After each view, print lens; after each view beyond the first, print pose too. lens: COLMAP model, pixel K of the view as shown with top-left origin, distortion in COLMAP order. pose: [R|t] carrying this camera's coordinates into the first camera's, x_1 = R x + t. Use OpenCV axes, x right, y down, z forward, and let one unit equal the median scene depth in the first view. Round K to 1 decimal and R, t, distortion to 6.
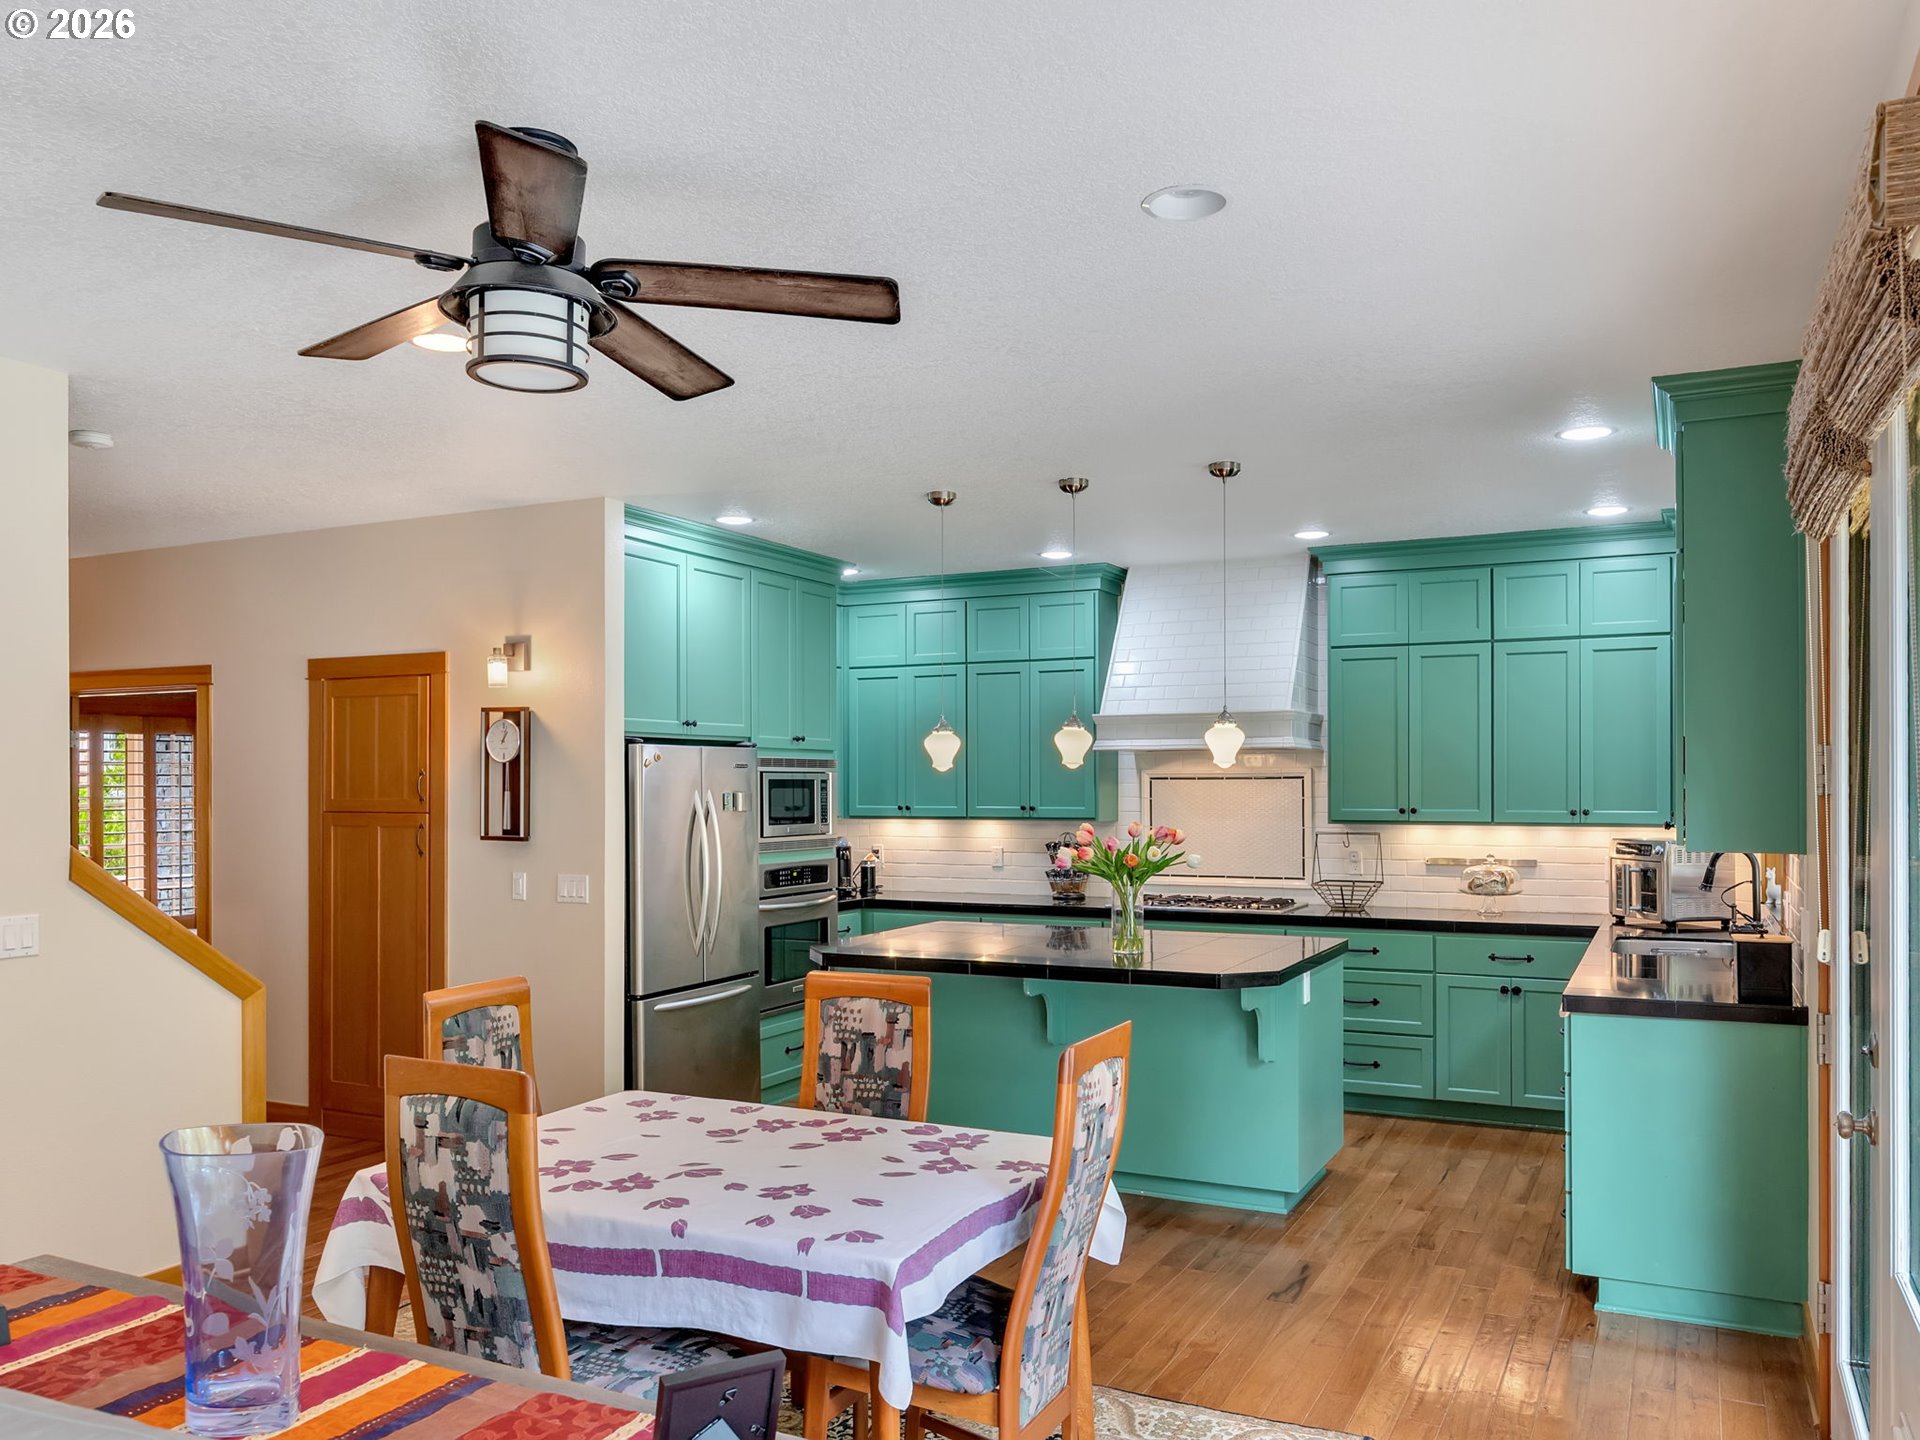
lens RADIAL K [[1467.2, 0, 960.1], [0, 1467.2, 784.5], [0, 0, 1]] dist [0.000080, 0.005347]
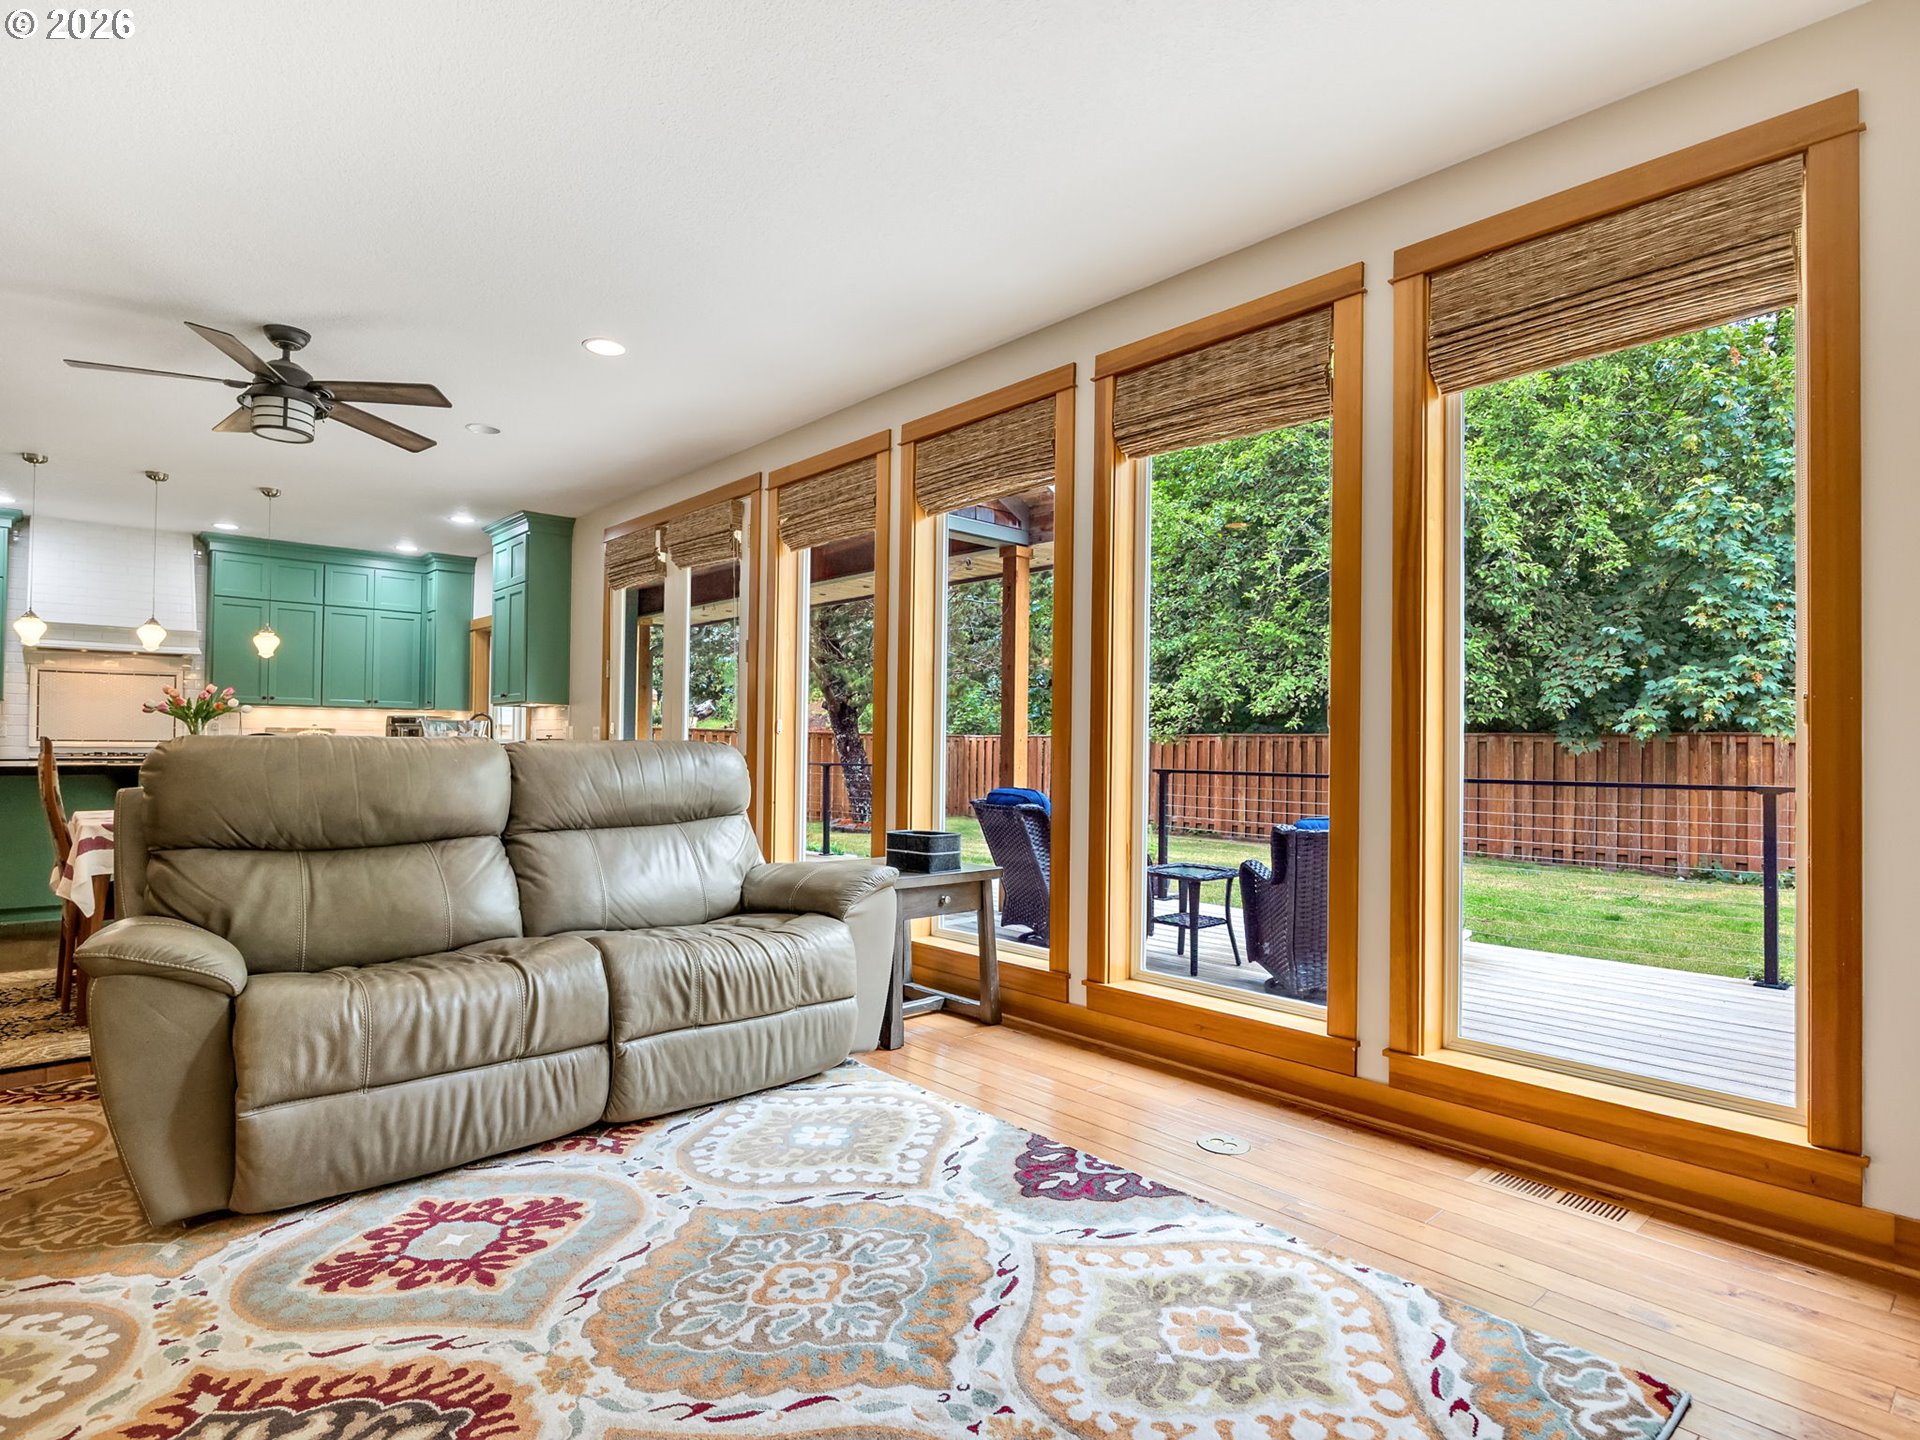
lens RADIAL K [[1026.5, 0, 990.6], [0, 1026.5, 726.0], [0, 0, 1]] dist [-0.012420, 0.004023]
pose [[0.348981, 0.026196, 0.936763, -0.537657], [-0.011709, 0.999653, -0.023592, 0.072609], [-0.937056, -0.002735, 0.349167, -0.211234]]
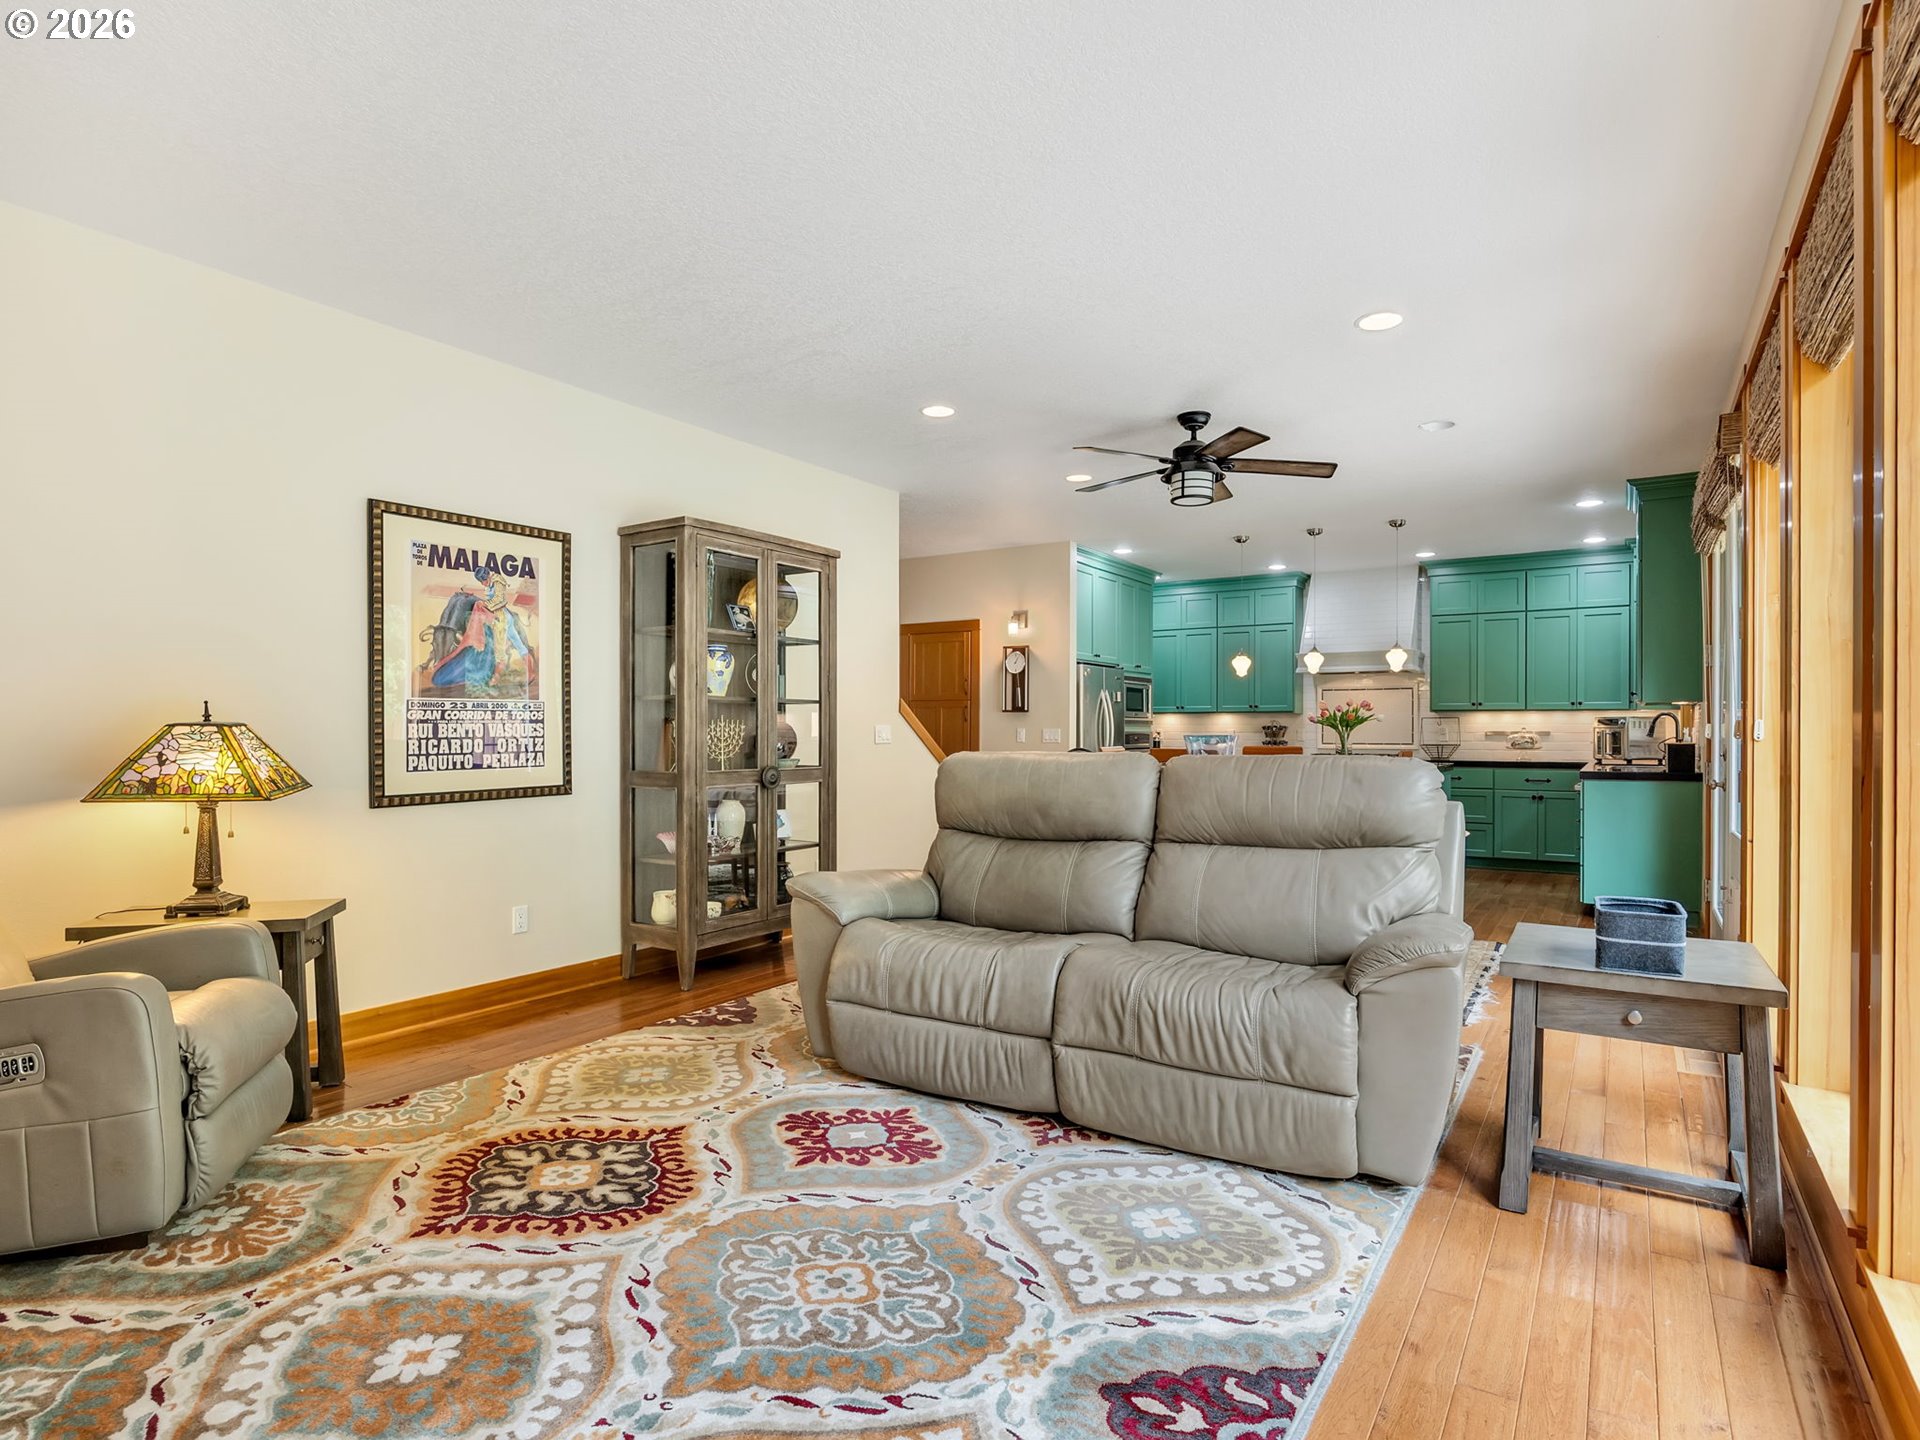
lens RADIAL K [[1026.5, 0, 965.6], [0, 1026.5, 731.5], [0, 0, 1]] dist [-0.012420, 0.004023]
pose [[0.993631, 0.005279, -0.112559, -0.197015], [-0.005297, 0.999986, 0.000137, 0.058367], [0.112558, 0.000461, 0.993645, -0.365646]]
